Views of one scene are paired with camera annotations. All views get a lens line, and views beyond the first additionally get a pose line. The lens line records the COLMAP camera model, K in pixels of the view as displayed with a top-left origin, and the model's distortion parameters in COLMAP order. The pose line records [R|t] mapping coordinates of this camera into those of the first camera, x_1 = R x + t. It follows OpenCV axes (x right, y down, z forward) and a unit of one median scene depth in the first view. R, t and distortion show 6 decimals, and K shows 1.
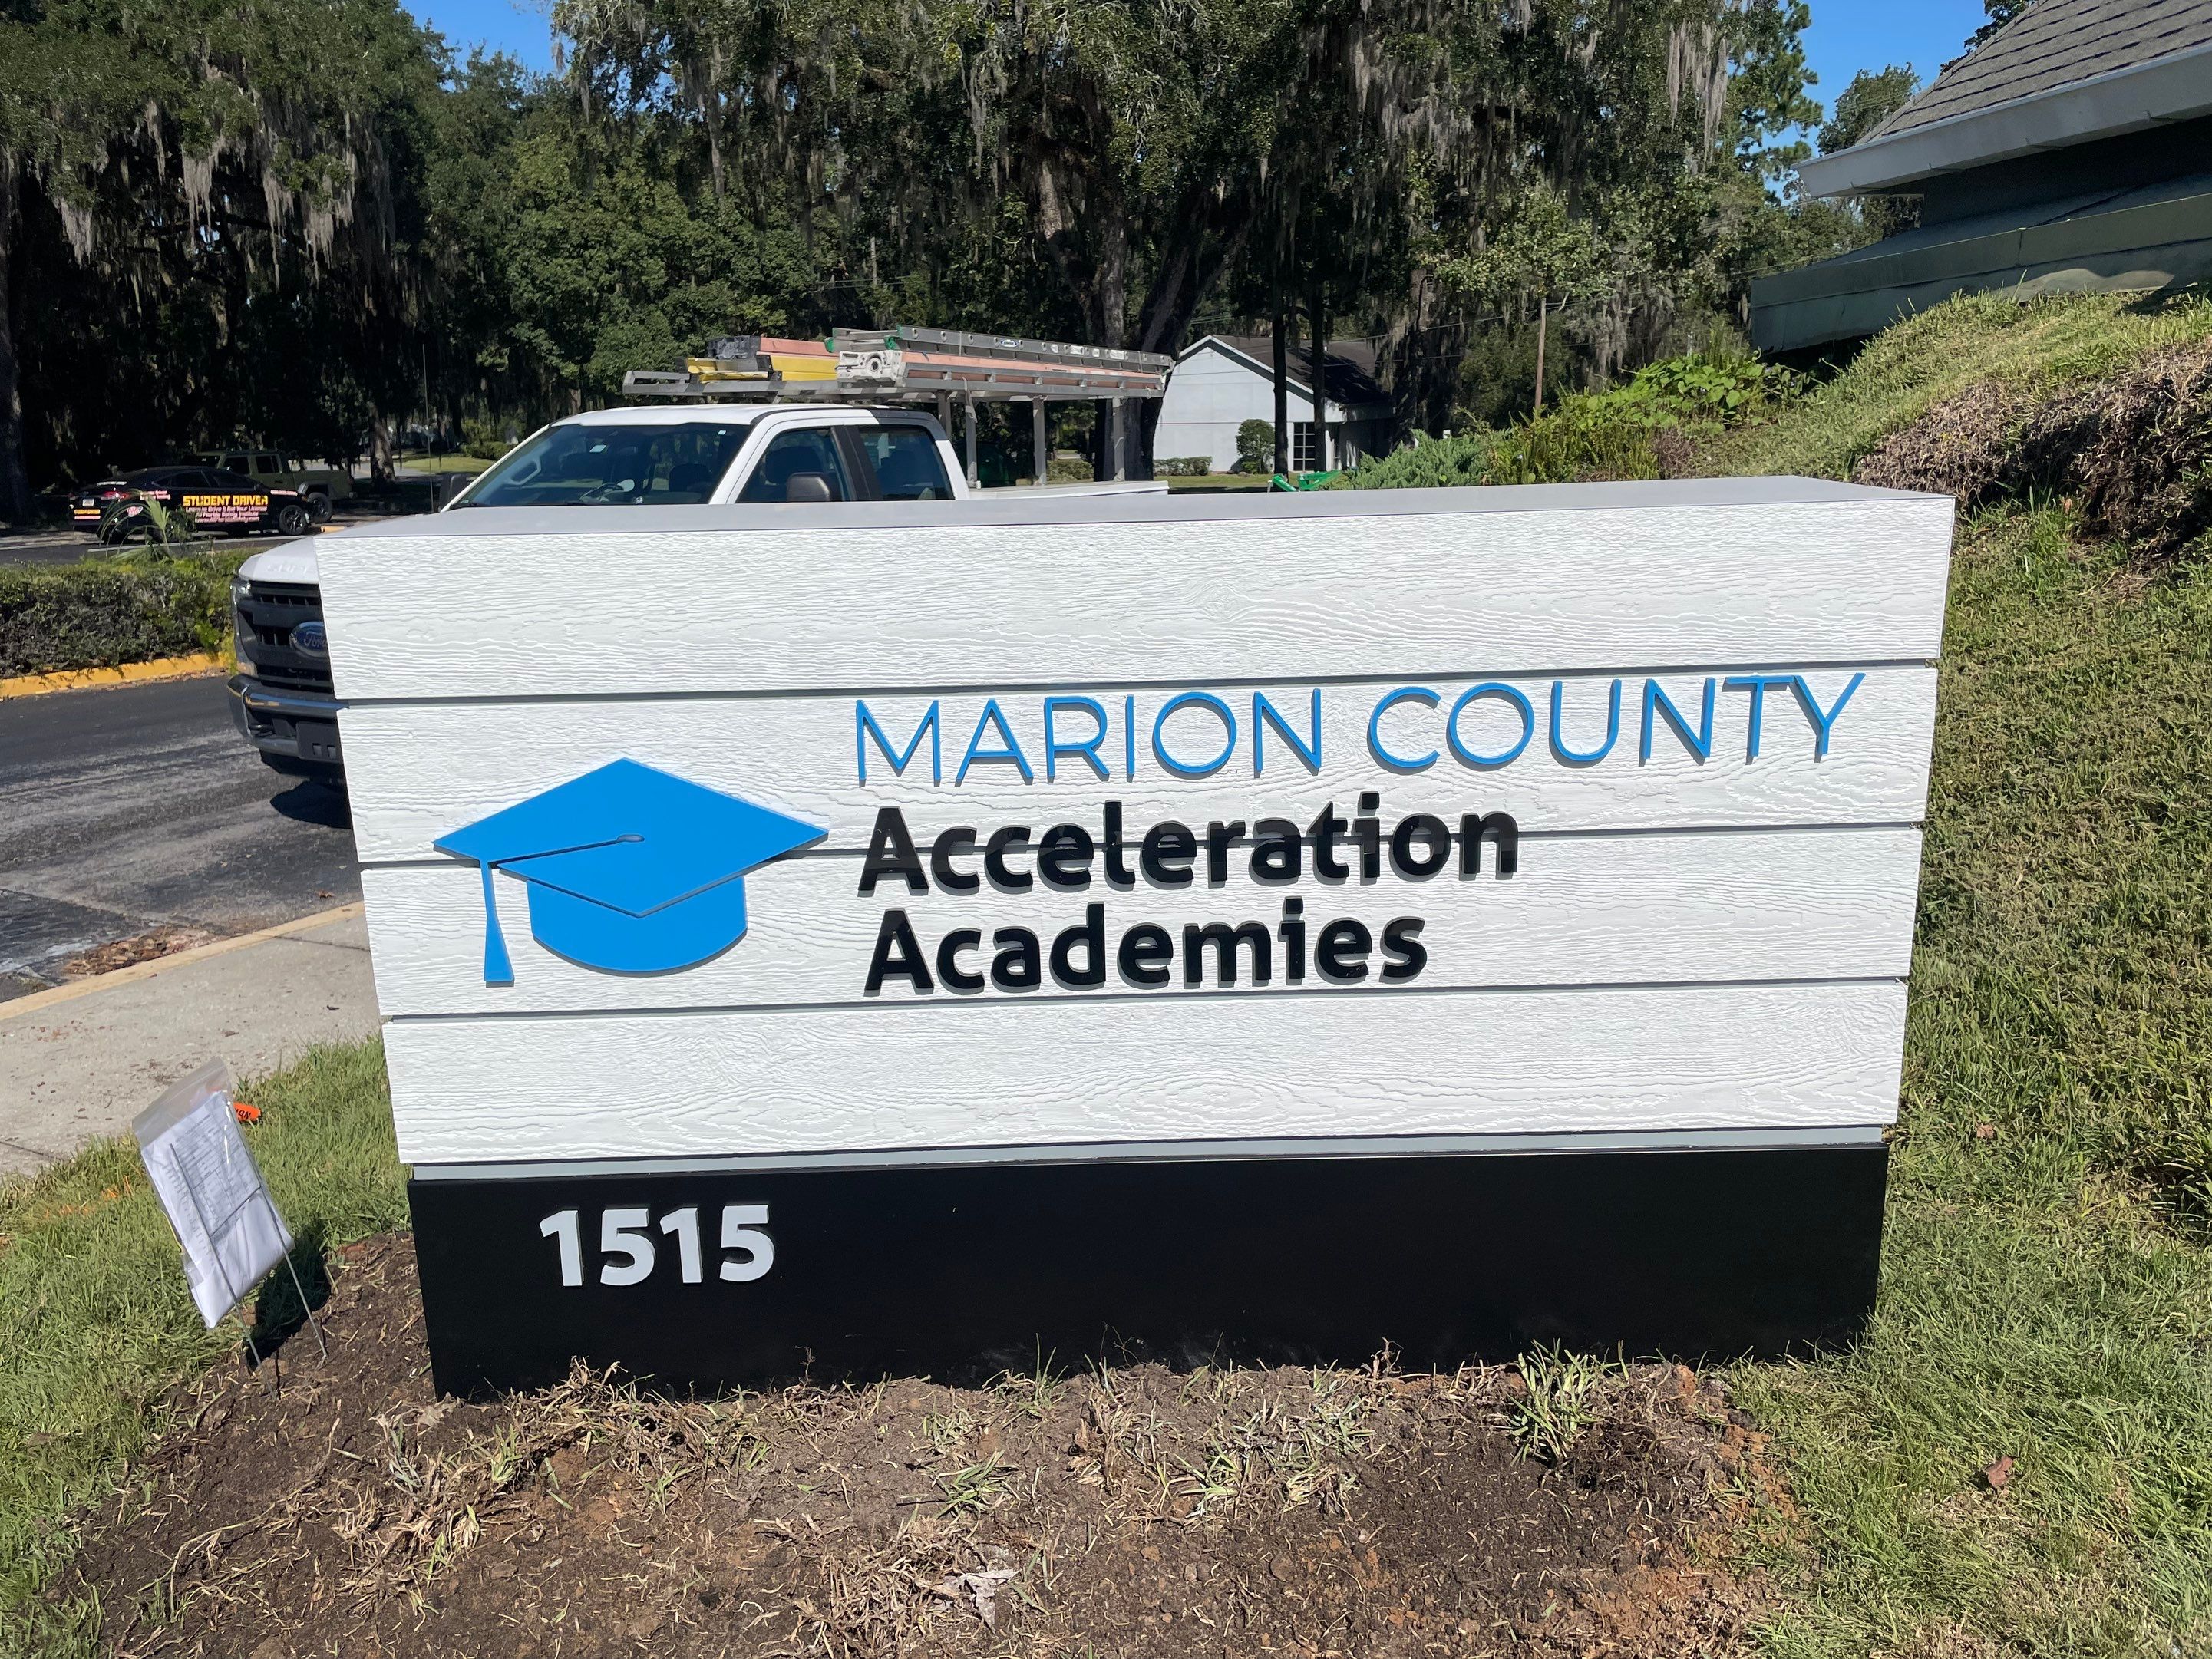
lens RADIAL K [[1672.6, 0, 1106.0], [0, 1672.6, 829.5], [0, 0, 1]] dist [0.097337, -0.127962]
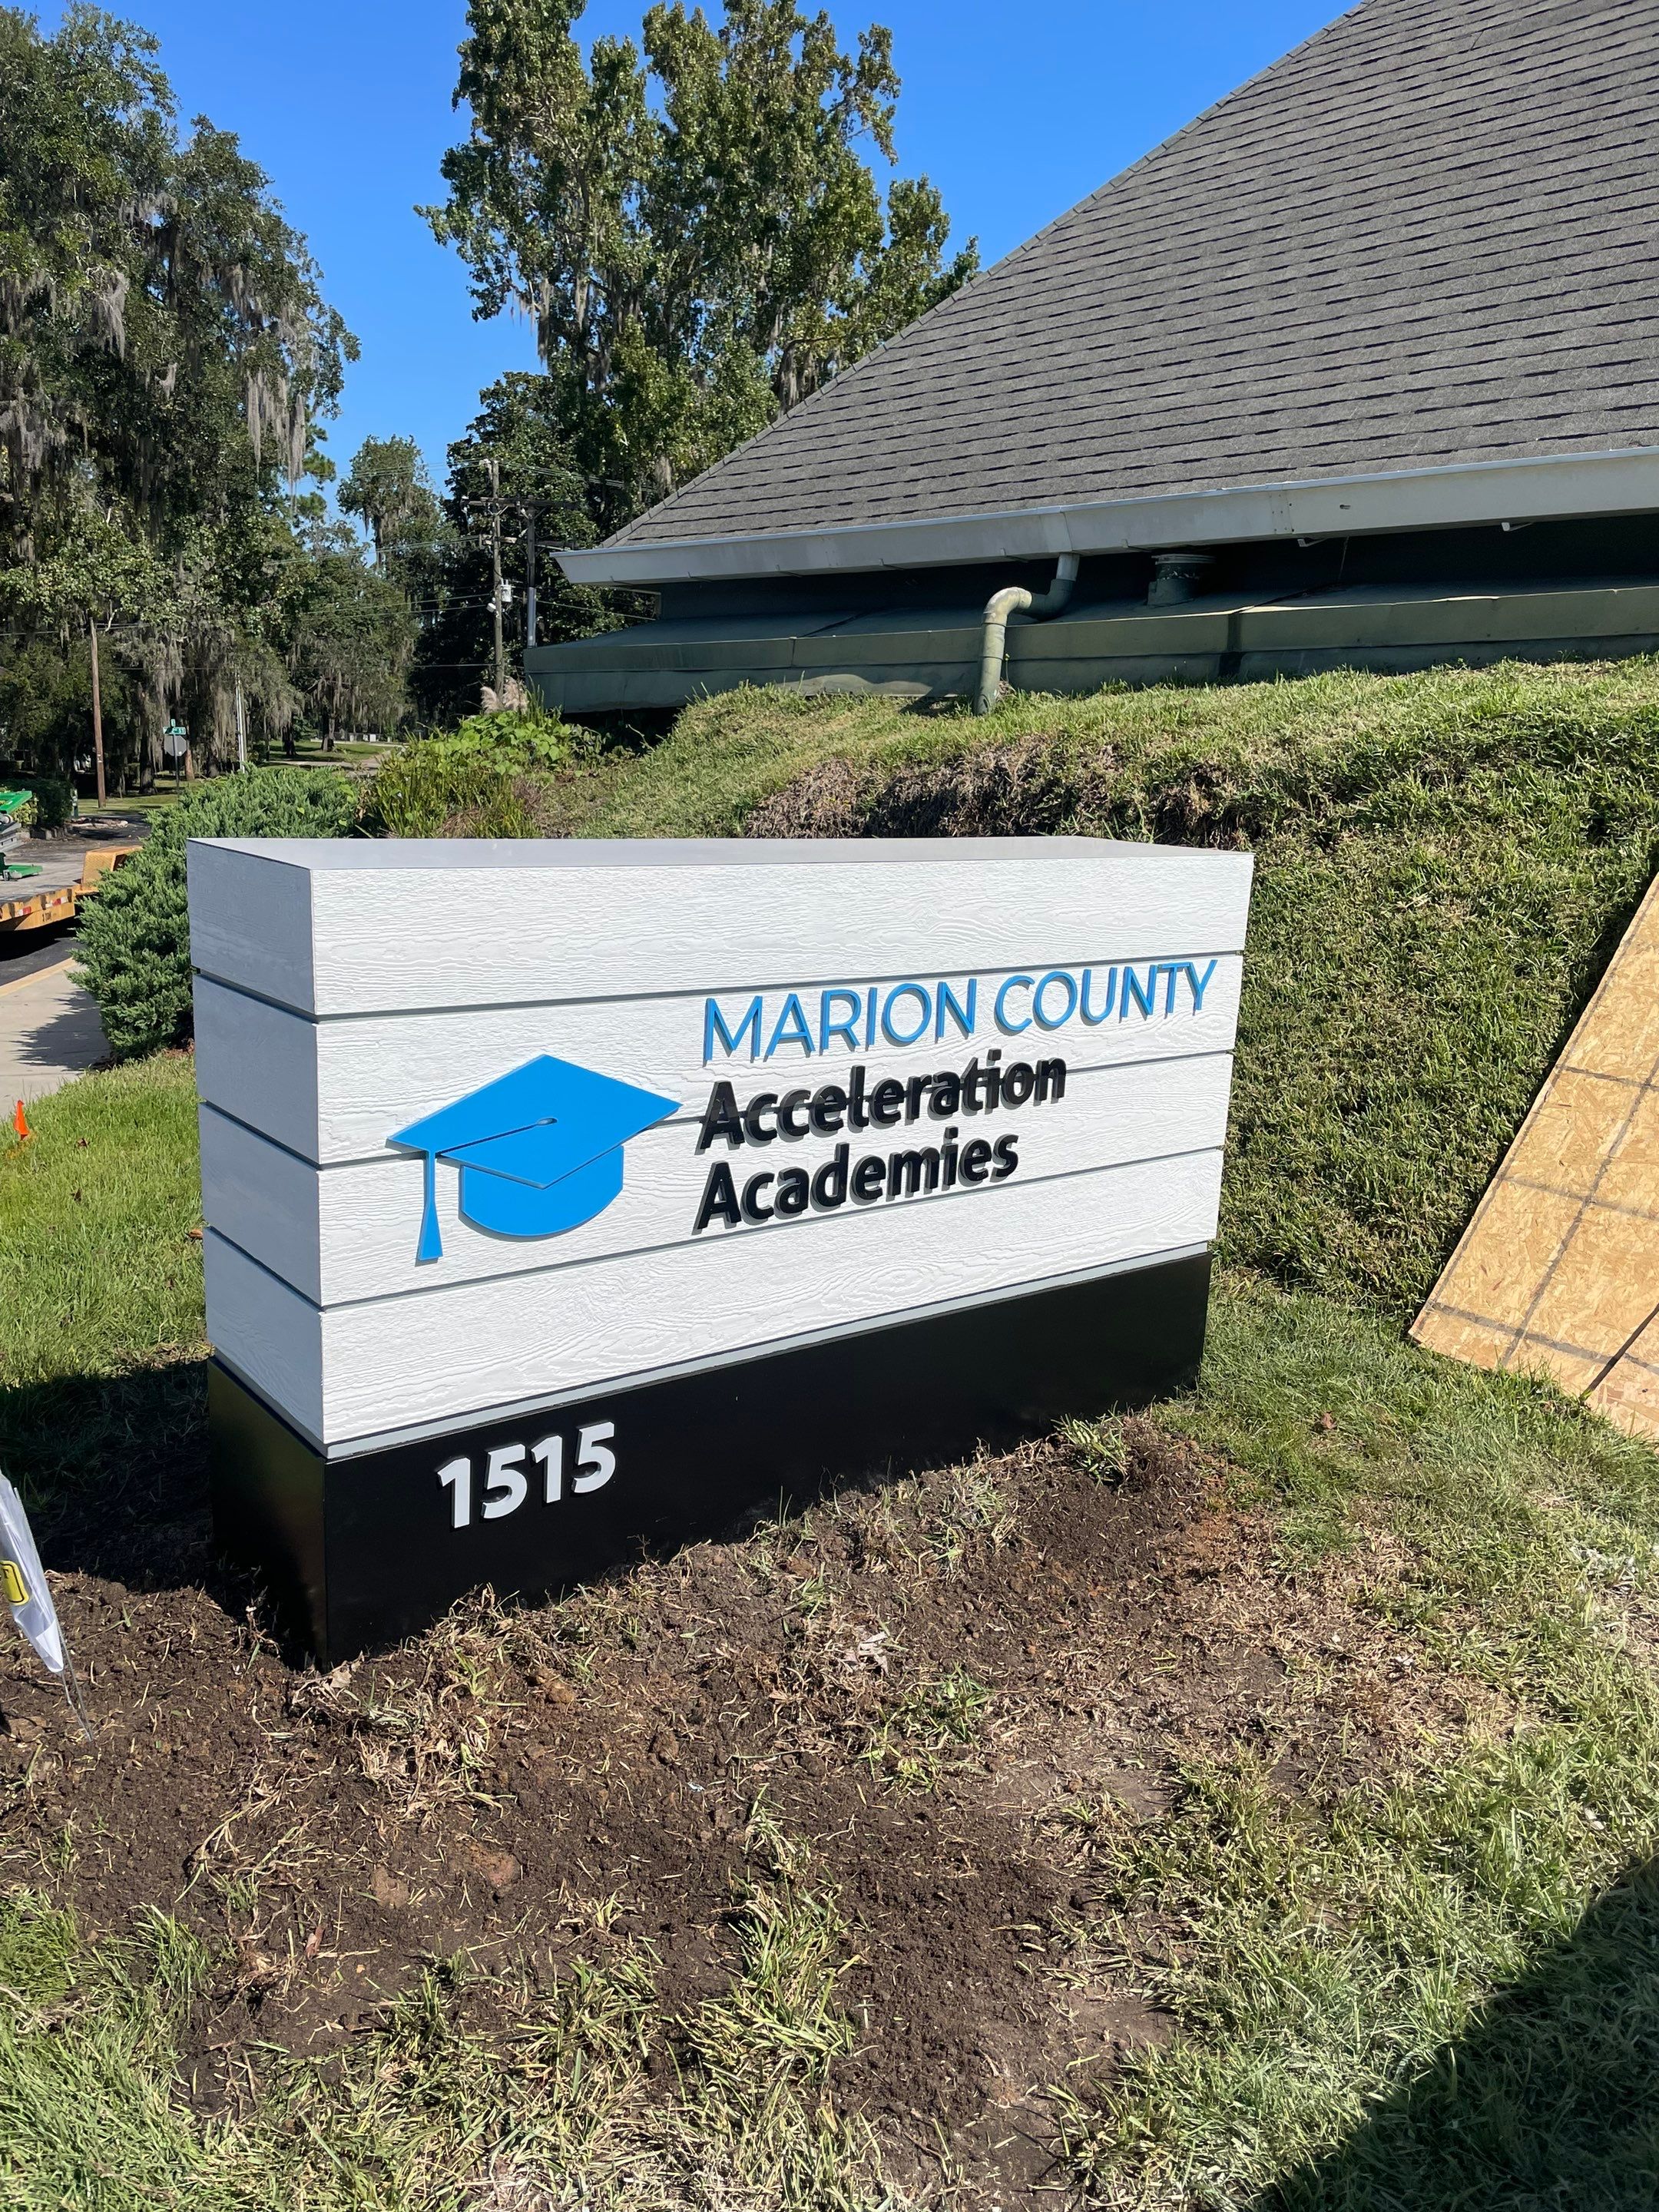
lens RADIAL K [[1672.8, 0, 816.1], [0, 1672.8, 1116.8], [0, 0, 1]] dist [0.097337, -0.127962]
pose [[0.796606, -0.079776, 0.599212, -0.818624], [0.094670, 0.995486, 0.006677, 0.011714], [-0.597040, 0.051409, 0.800563, -0.064346]]
